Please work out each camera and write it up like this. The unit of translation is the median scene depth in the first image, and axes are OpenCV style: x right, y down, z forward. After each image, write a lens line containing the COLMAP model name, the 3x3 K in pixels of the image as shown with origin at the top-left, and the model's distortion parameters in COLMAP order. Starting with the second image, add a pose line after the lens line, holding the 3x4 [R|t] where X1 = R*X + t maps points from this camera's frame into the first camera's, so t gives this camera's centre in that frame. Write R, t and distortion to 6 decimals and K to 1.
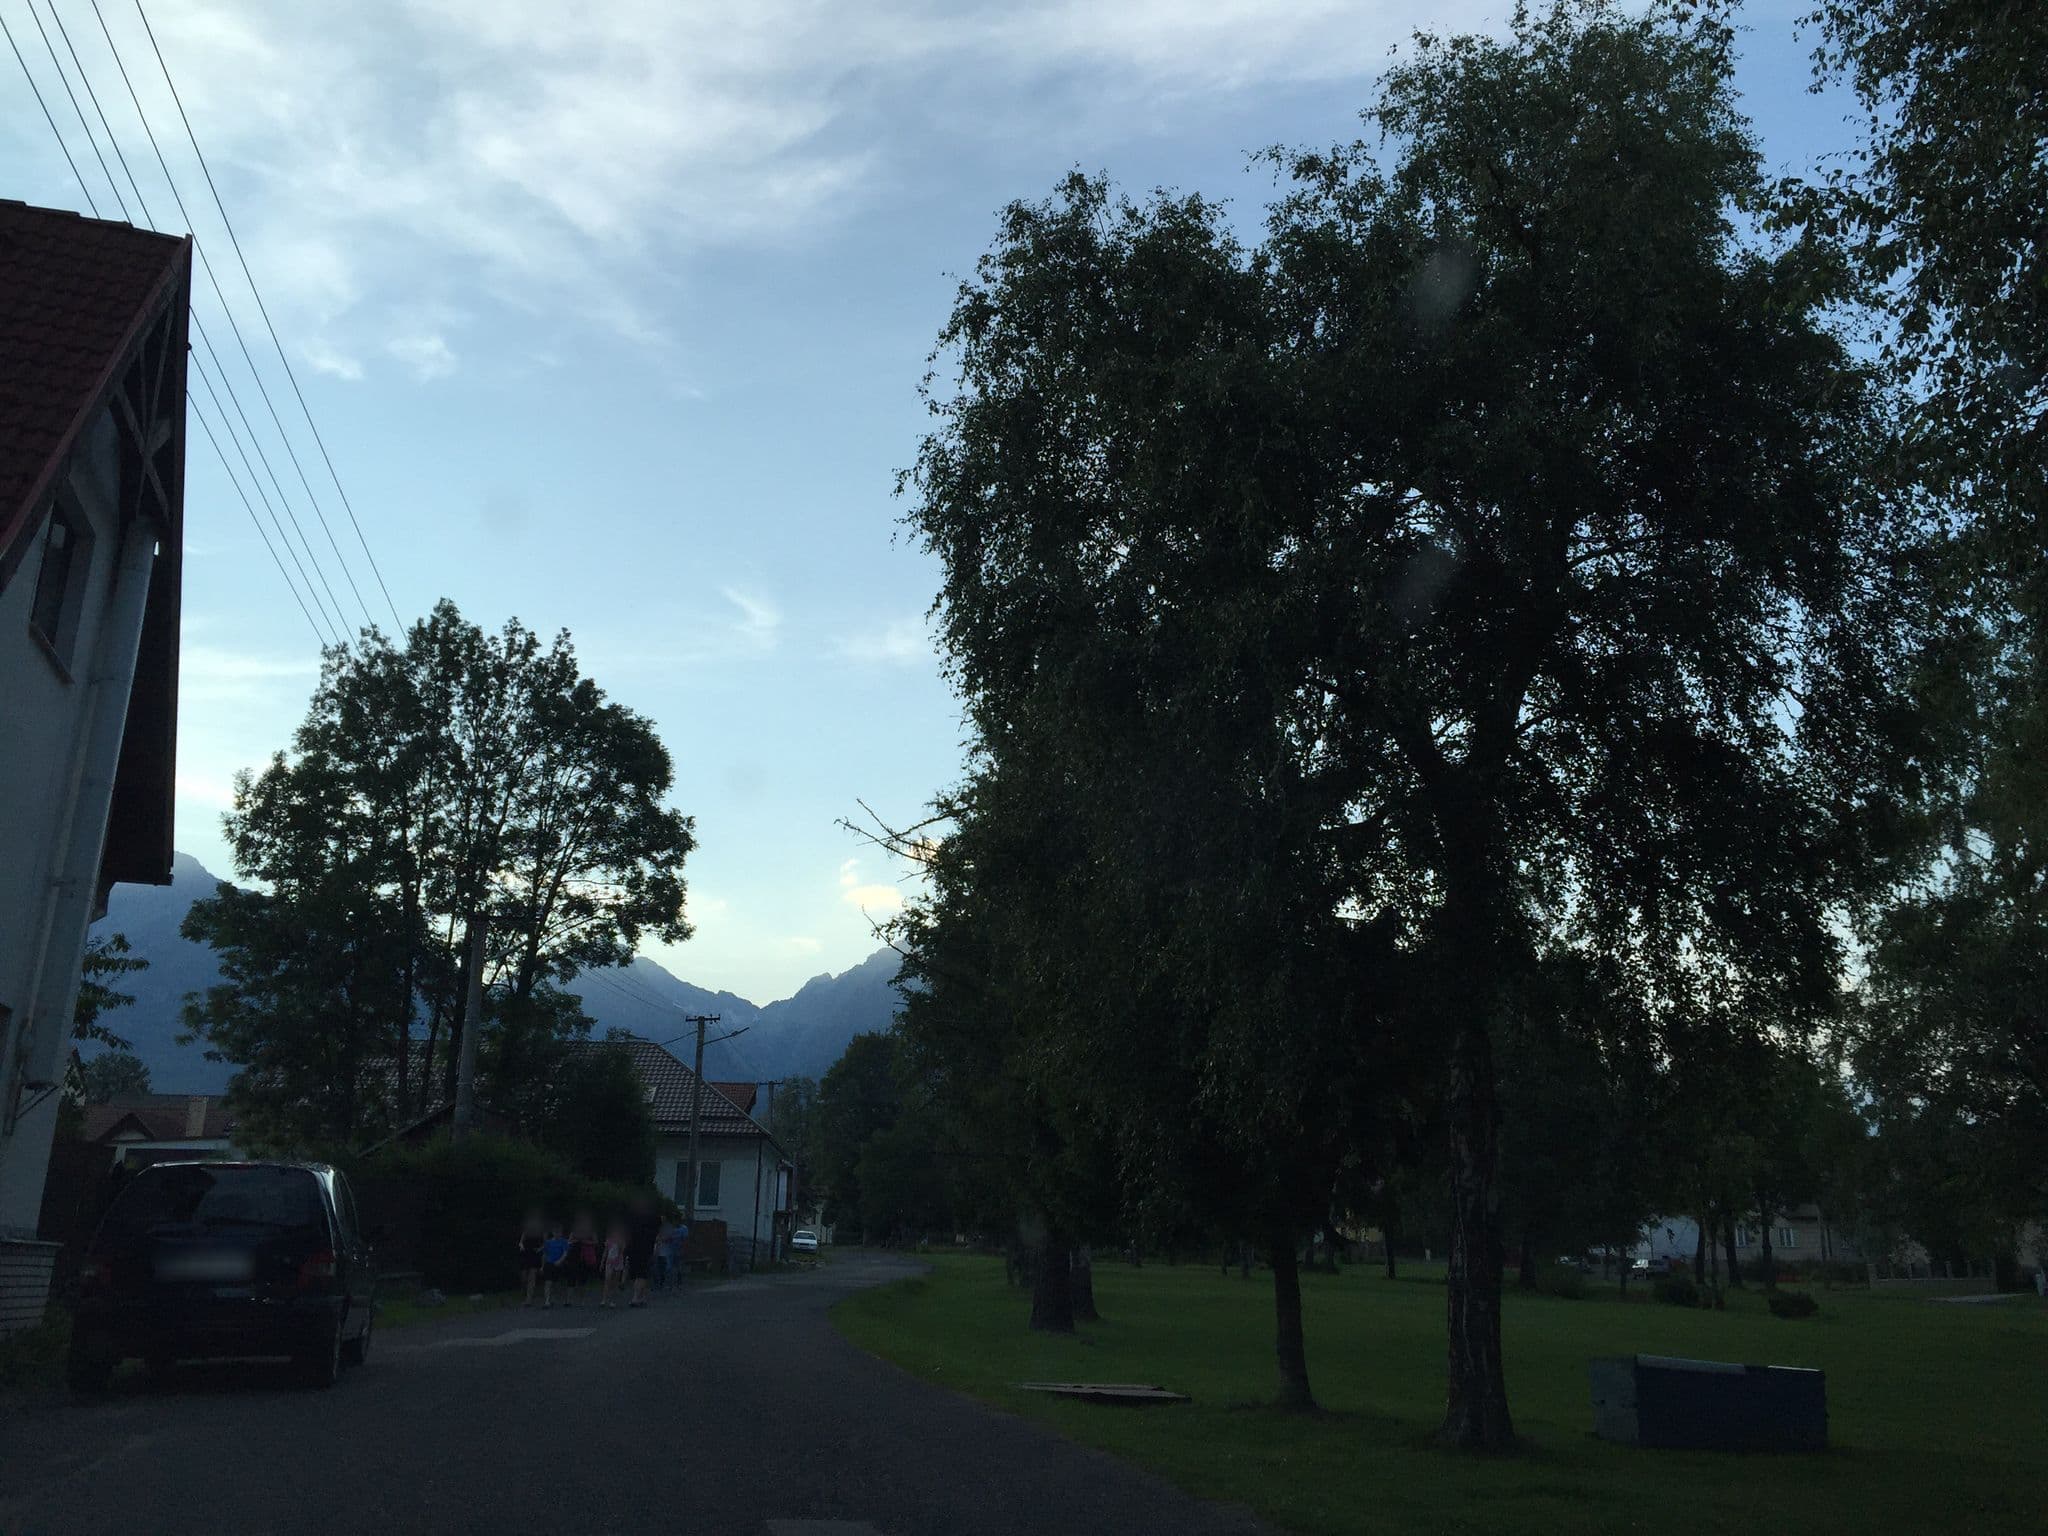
lens RADIAL K [[1744.5, 0, 987.7], [0, 1744.5, 653.2], [0, 0, 1]] dist [0.130248, -0.012063]
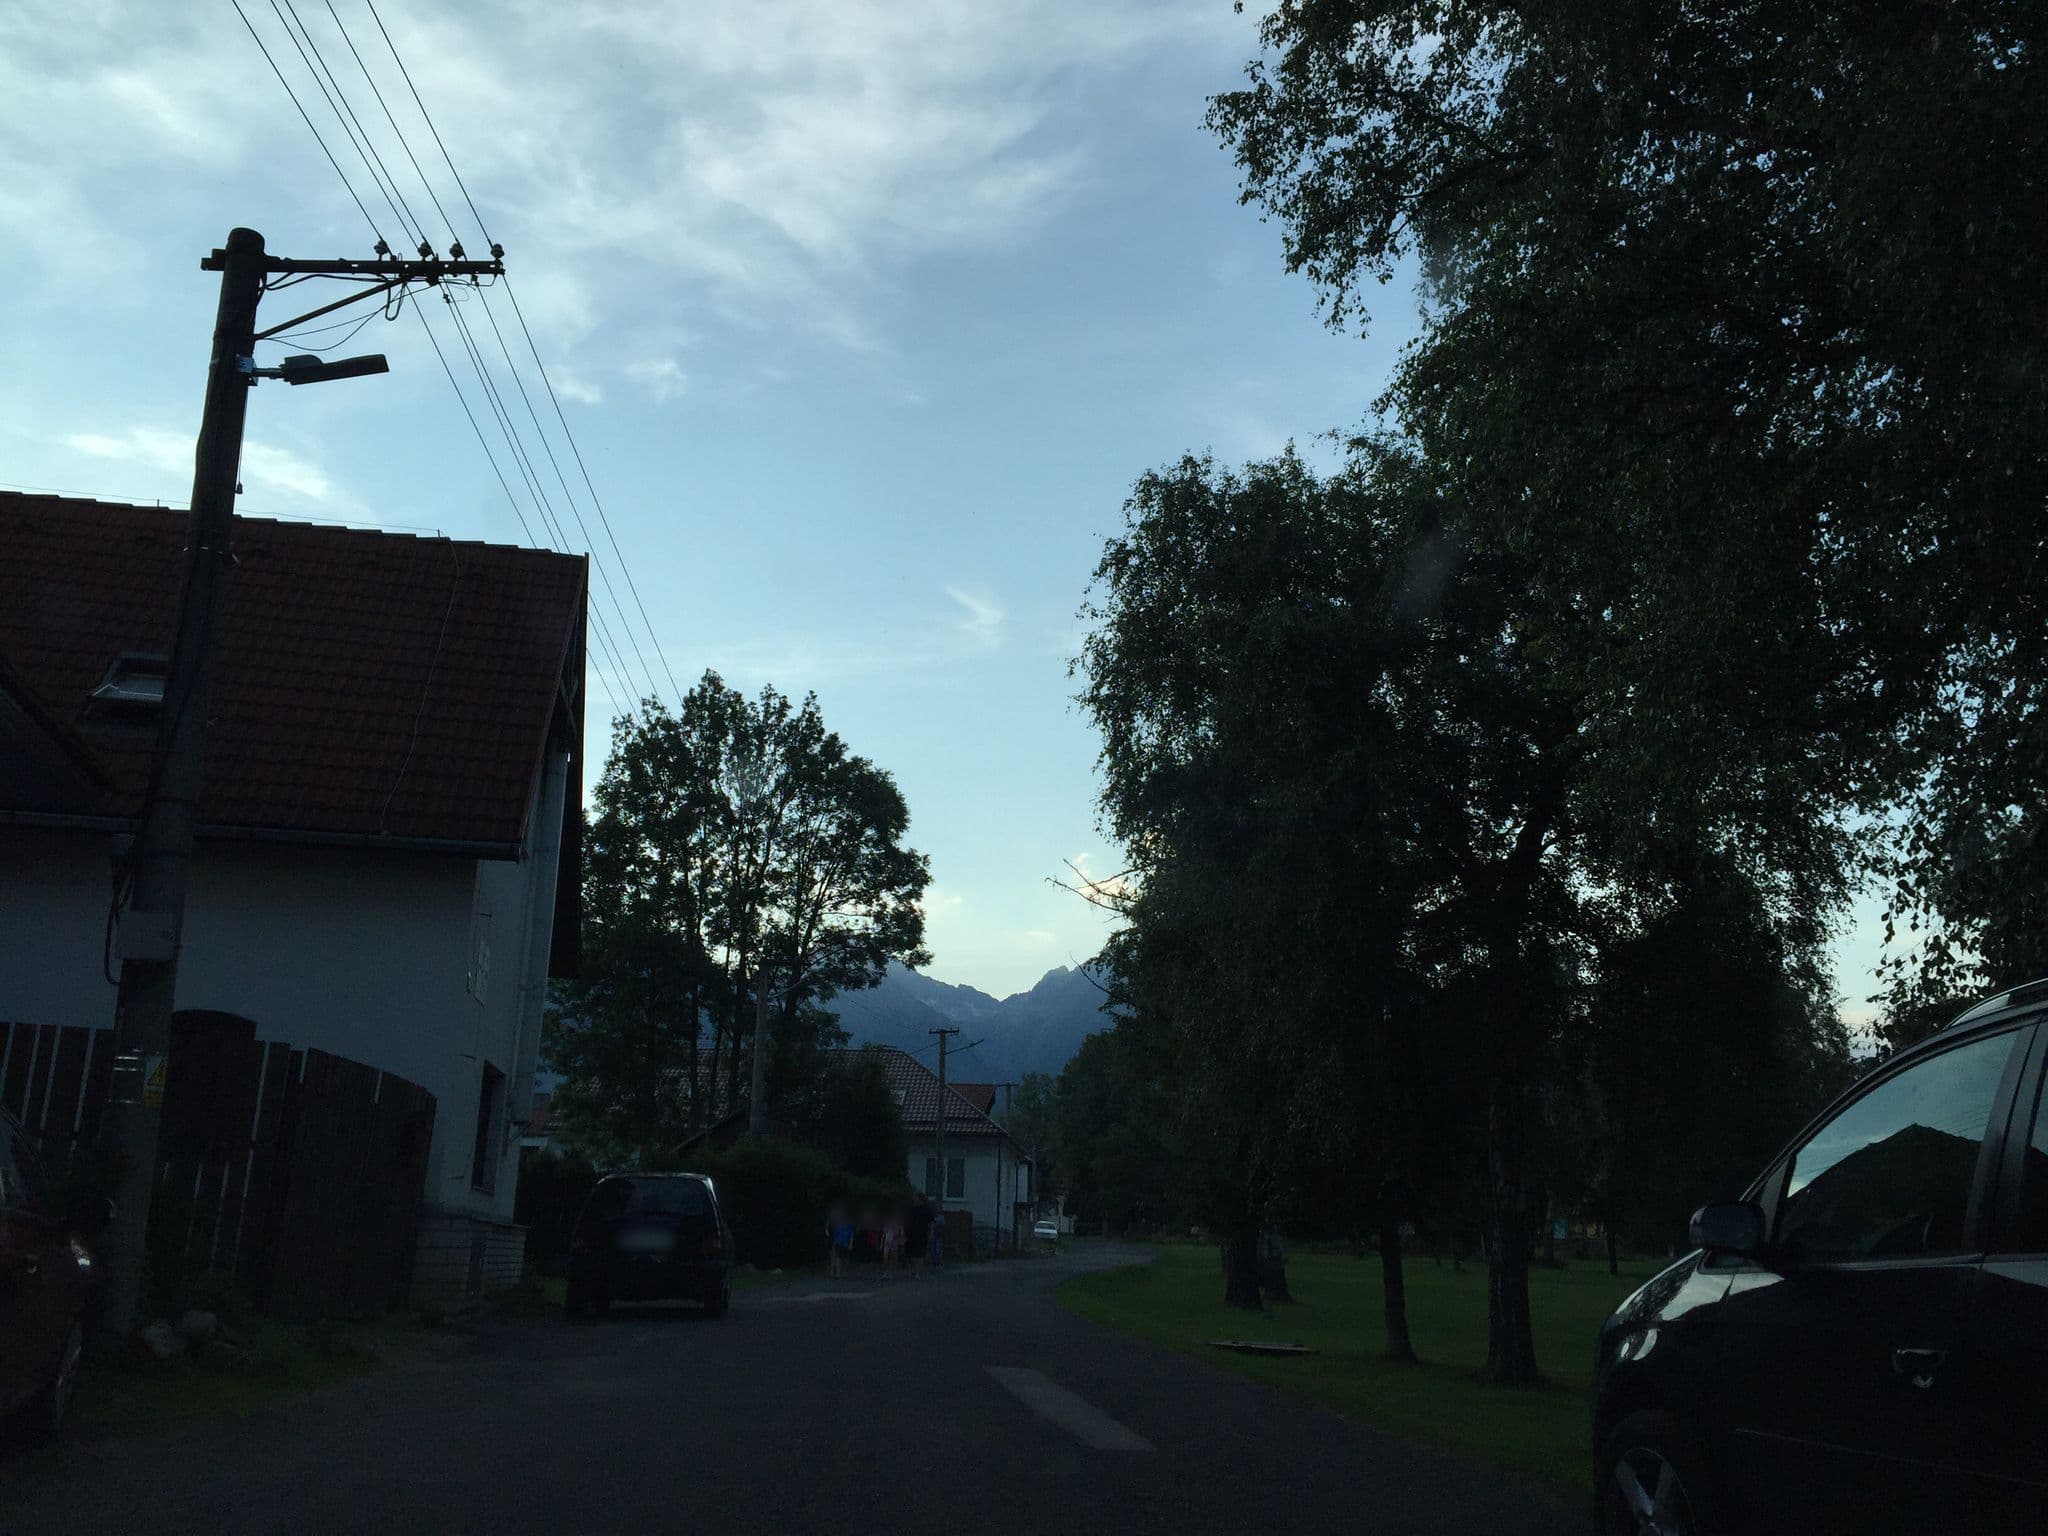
lens RADIAL K [[1940.6, 0, 1021.1], [0, 1940.6, 611.3], [0, 0, 1]] dist [0.172073, 0.010326]
pose [[0.992837, -0.033461, -0.114693, 0.041596], [0.035297, 0.999279, 0.014014, -0.080188], [0.114142, -0.017962, 0.993302, -0.242873]]
